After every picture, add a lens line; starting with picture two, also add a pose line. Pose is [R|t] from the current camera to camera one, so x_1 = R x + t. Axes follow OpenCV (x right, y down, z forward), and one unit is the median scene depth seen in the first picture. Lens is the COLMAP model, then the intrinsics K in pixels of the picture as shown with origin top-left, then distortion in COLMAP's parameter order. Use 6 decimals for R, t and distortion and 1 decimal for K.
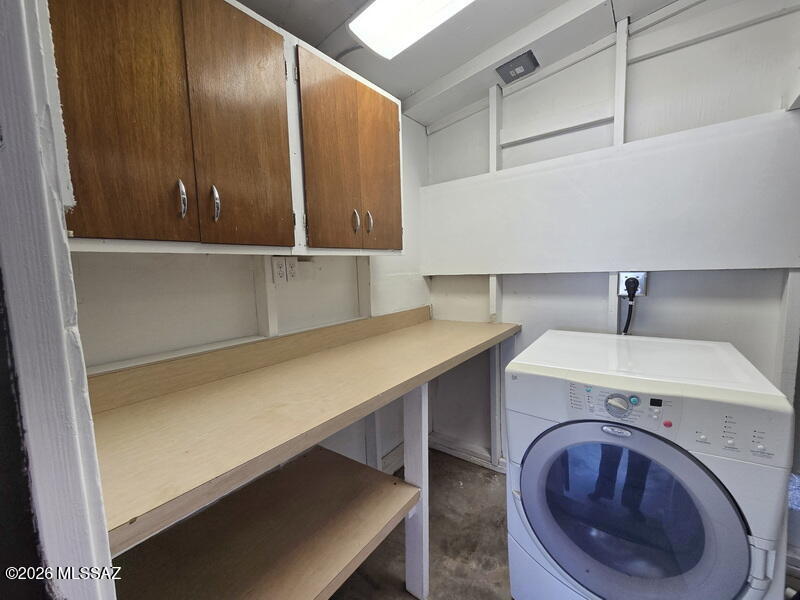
lens RADIAL K [[329.3, 0, 405.5], [0, 329.3, 296.4], [0, 0, 1]] dist [-0.001100, 0.000225]
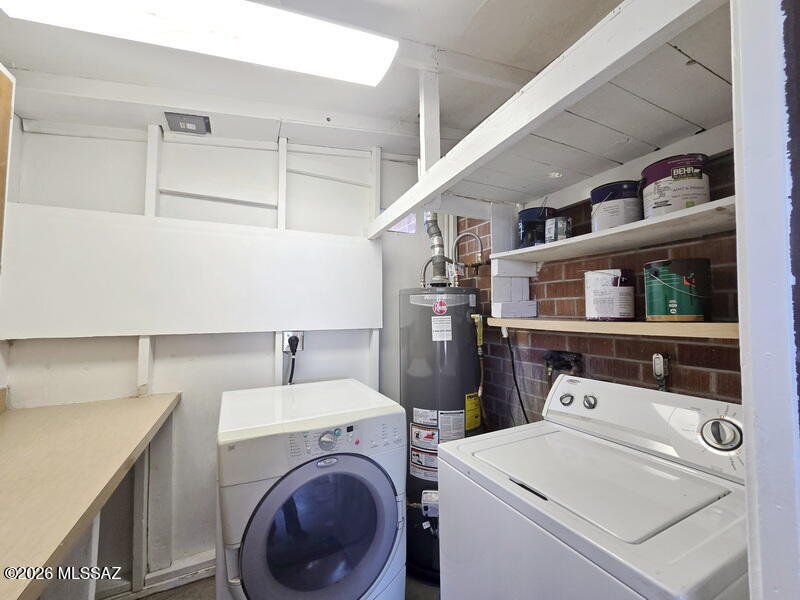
lens RADIAL K [[329.3, 0, 405.5], [0, 329.3, 296.4], [0, 0, 1]] dist [-0.001100, 0.000225]
pose [[0.456542, 0.077408, 0.886328, -0.223769], [0.068729, 0.990163, -0.121878, -0.024816], [-0.887043, 0.116559, 0.446731, 0.060863]]
